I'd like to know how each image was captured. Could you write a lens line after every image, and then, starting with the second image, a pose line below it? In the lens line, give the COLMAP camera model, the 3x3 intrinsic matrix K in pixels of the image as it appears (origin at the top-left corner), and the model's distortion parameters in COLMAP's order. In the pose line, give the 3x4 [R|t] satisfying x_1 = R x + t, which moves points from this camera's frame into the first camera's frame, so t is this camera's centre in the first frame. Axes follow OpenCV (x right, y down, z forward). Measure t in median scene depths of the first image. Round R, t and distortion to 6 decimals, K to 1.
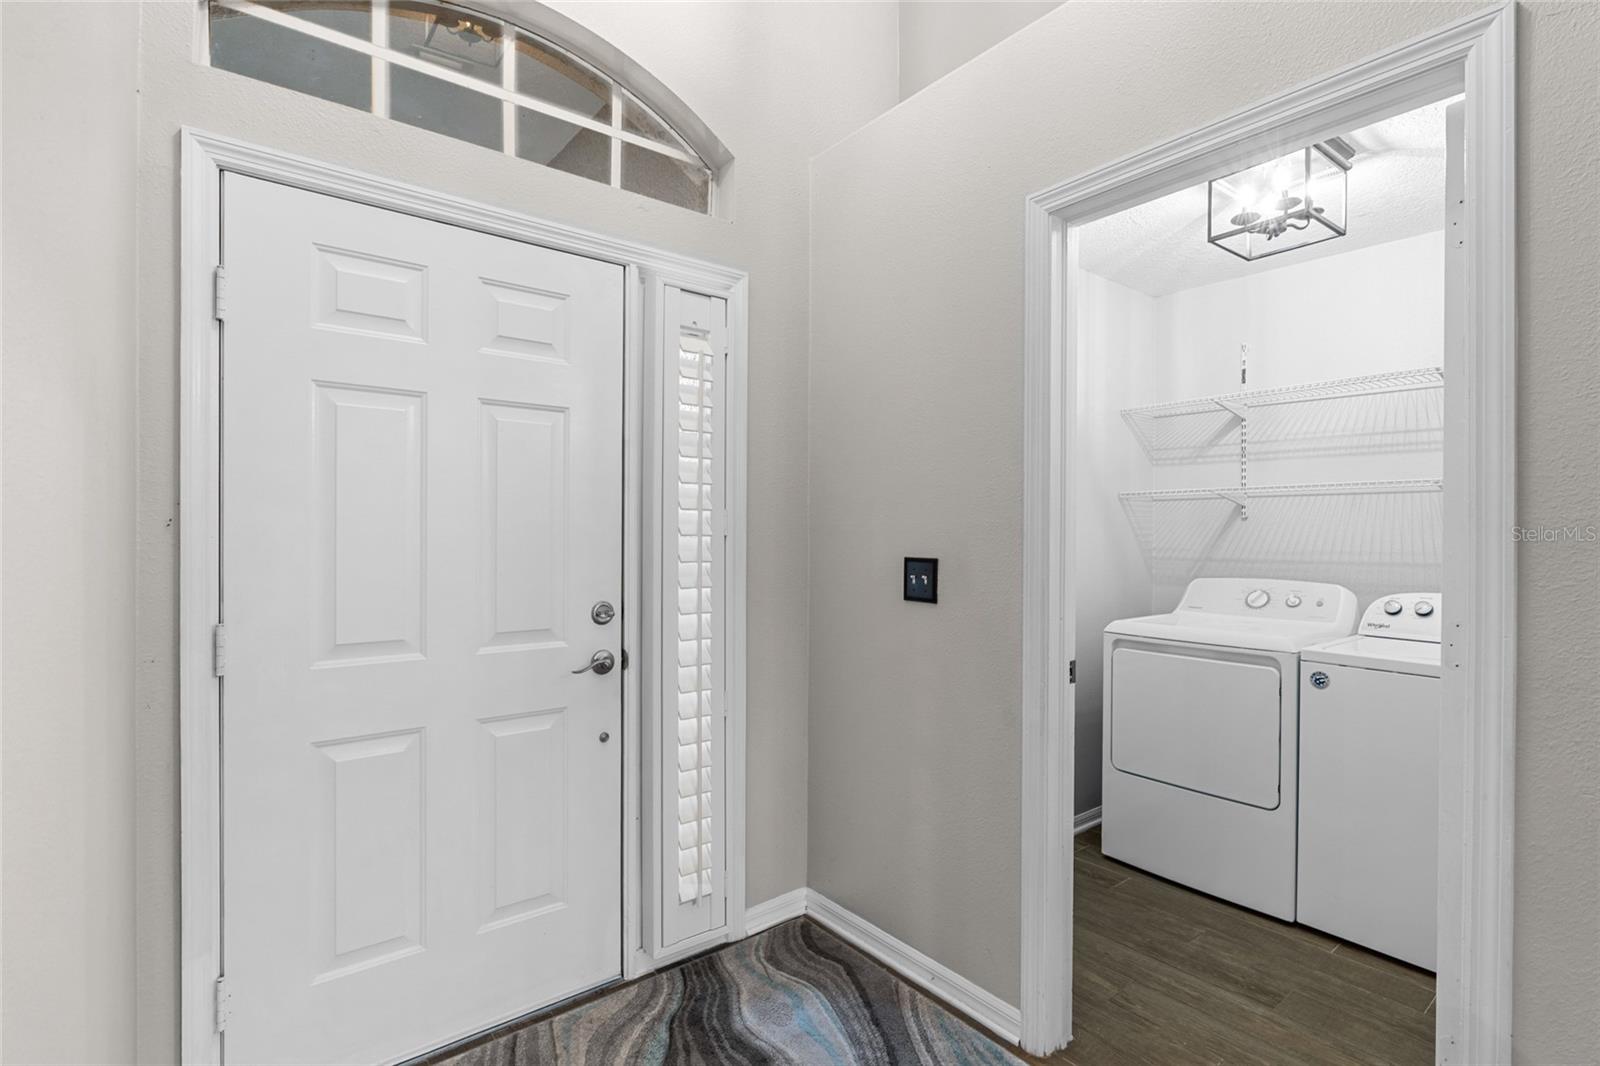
lens RADIAL K [[762.2, 0, 795.0], [0, 762.2, 543.0], [0, 0, 1]] dist [-0.002616, -0.000280]
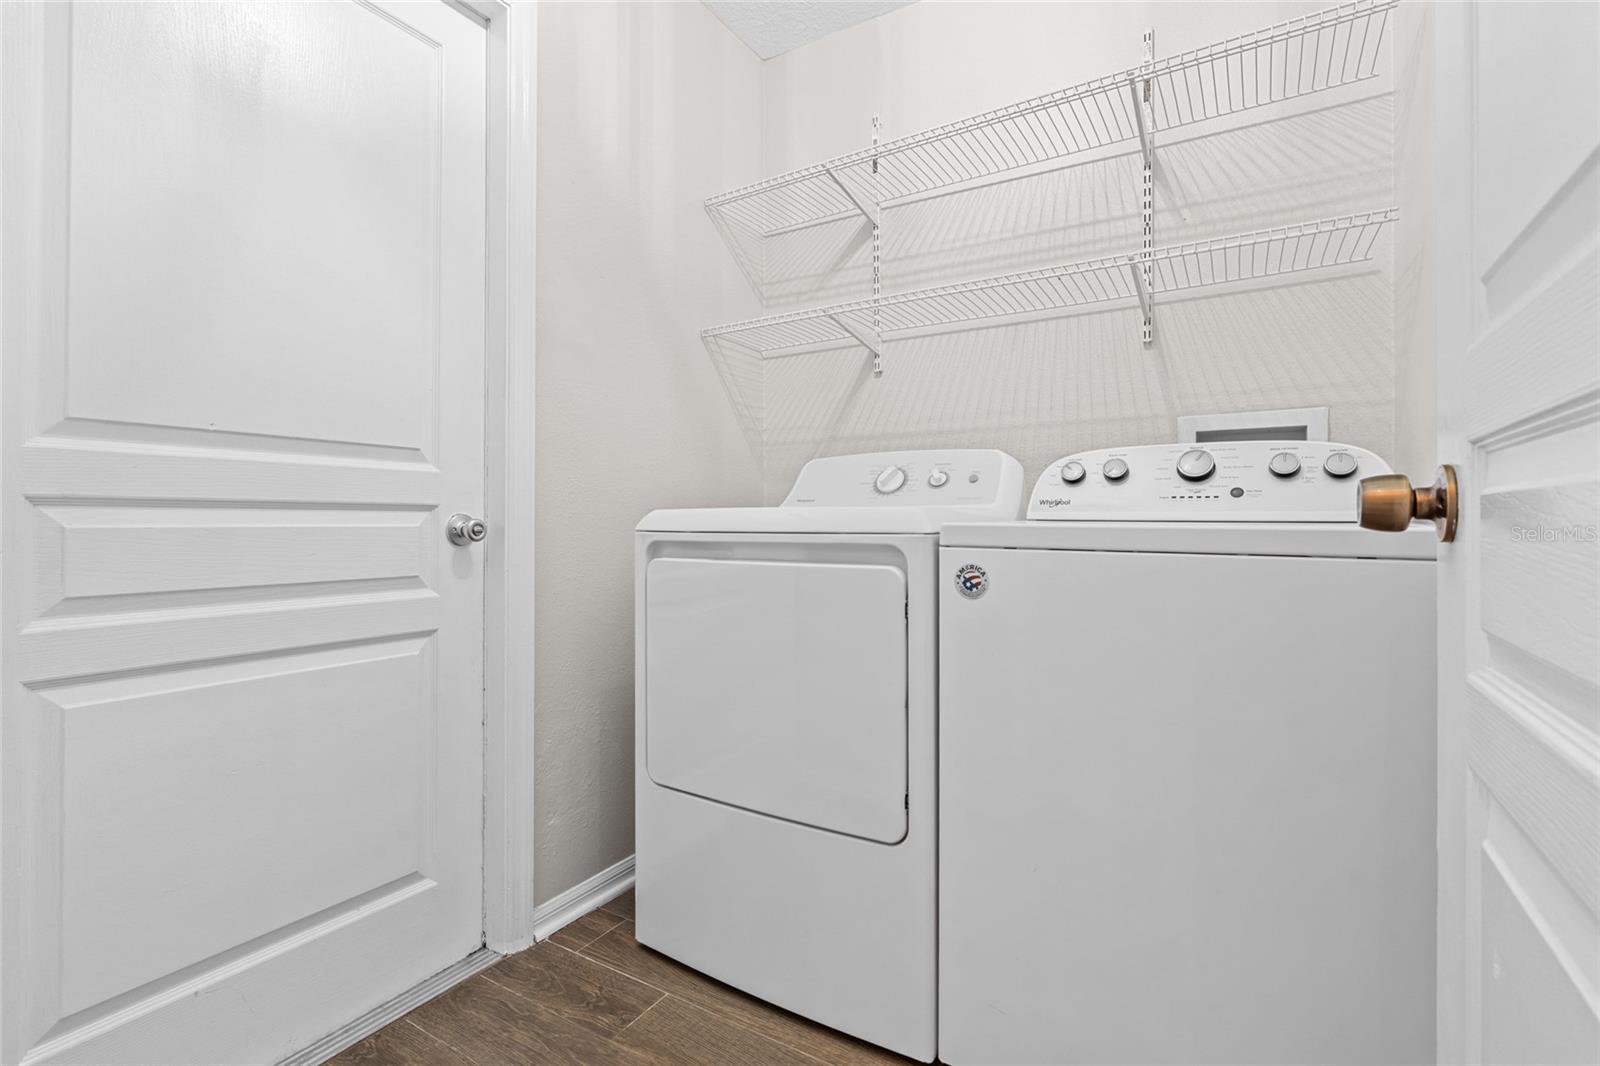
lens RADIAL K [[730.7, 0, 800.0], [0, 730.7, 533.0], [0, 0, 1]] dist [-0.003238, -0.001101]
pose [[0.935959, -0.013698, 0.351844, 0.332803], [0.013085, 0.999906, 0.004120, 0.116954], [-0.351867, 0.000748, 0.936050, 0.472483]]
